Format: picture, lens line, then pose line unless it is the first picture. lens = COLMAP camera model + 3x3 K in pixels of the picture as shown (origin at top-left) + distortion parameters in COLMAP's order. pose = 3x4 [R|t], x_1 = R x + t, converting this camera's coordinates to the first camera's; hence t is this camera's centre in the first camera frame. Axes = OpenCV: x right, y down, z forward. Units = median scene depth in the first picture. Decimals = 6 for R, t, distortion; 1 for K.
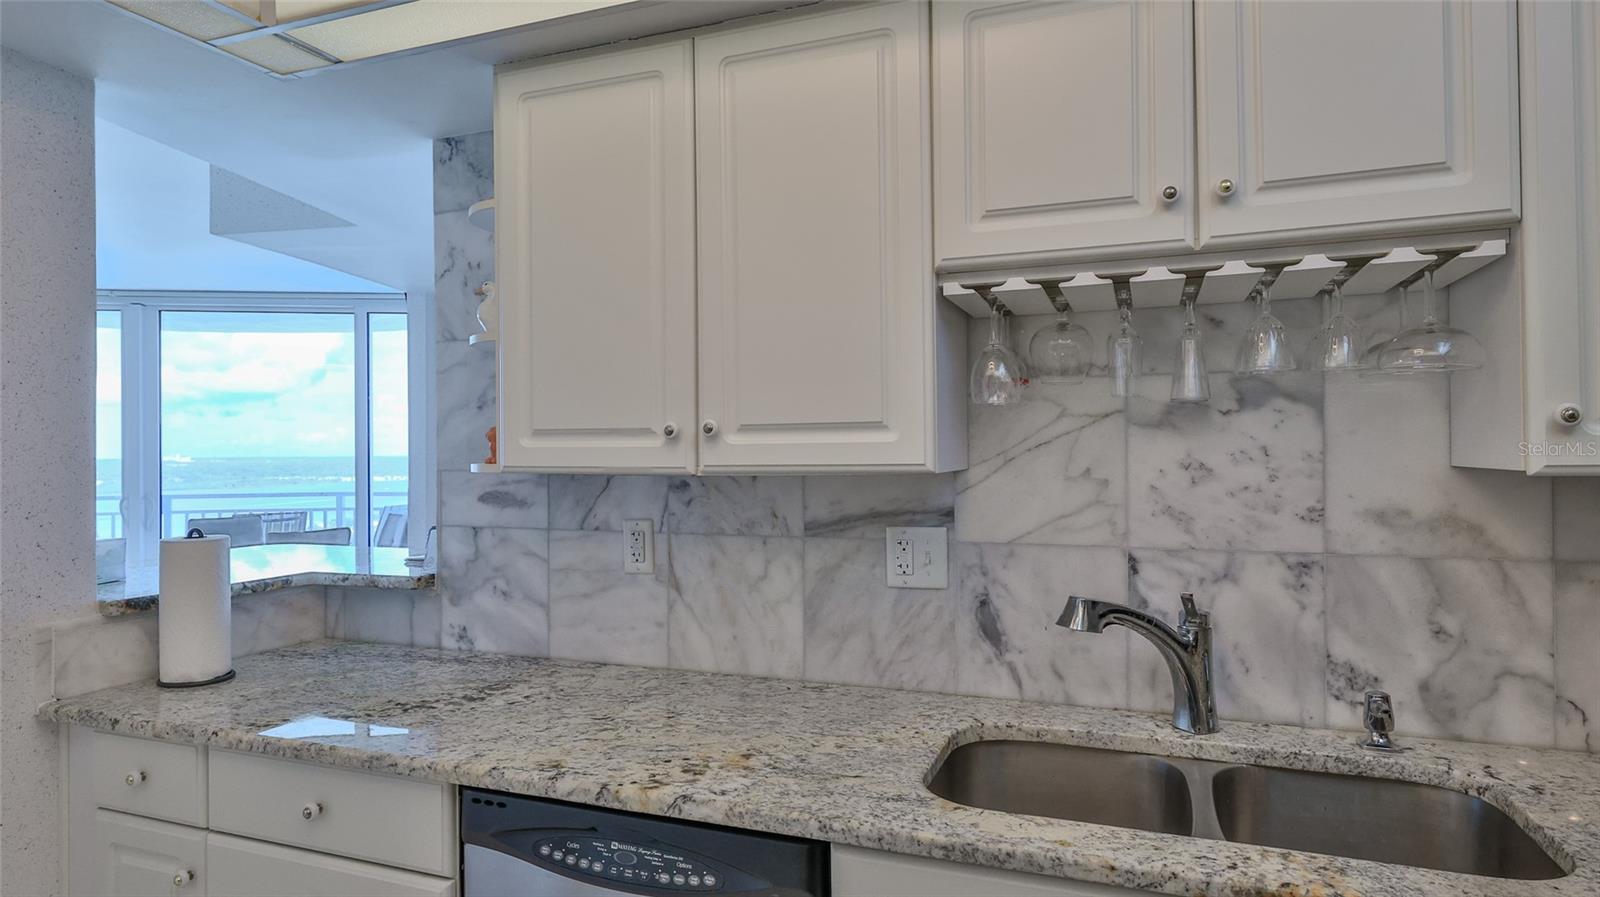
lens RADIAL K [[900.1, 0, 800.0], [0, 900.1, 448.5], [0, 0, 1]] dist [0.003200, 0.000223]
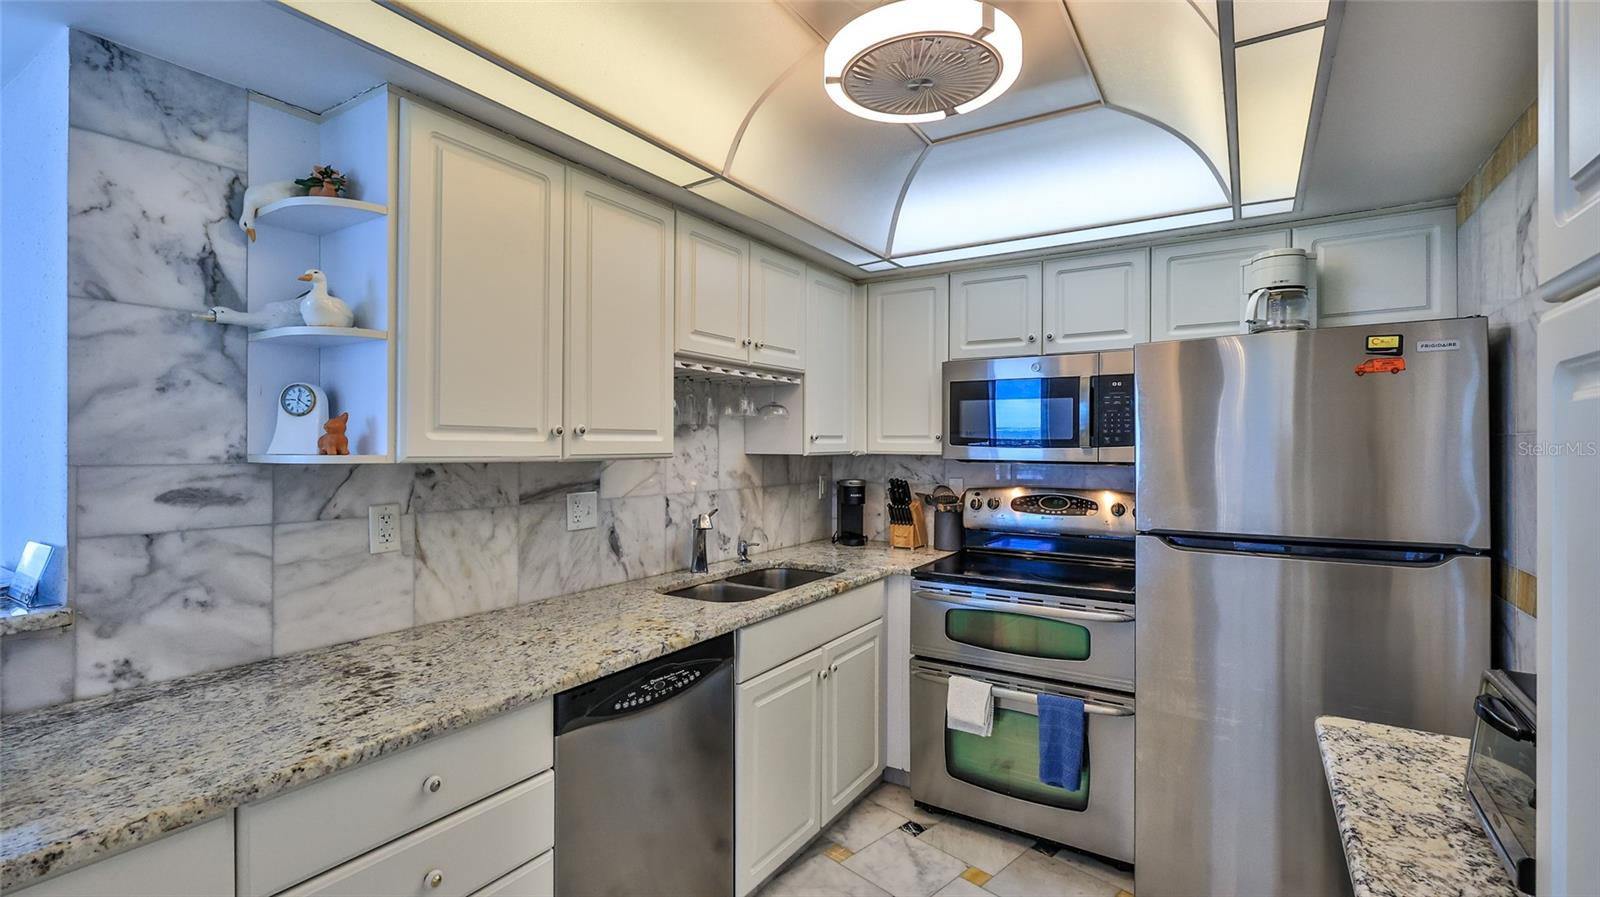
lens RADIAL K [[711.0, 0, 794.8], [0, 711.0, 447.8], [0, 0, 1]] dist [-0.004482, 0.000141]
pose [[0.202569, 0.005650, 0.979252, -0.995974], [-0.007832, 0.999961, -0.004149, 0.007544], [-0.979237, -0.006829, 0.202605, 0.330344]]
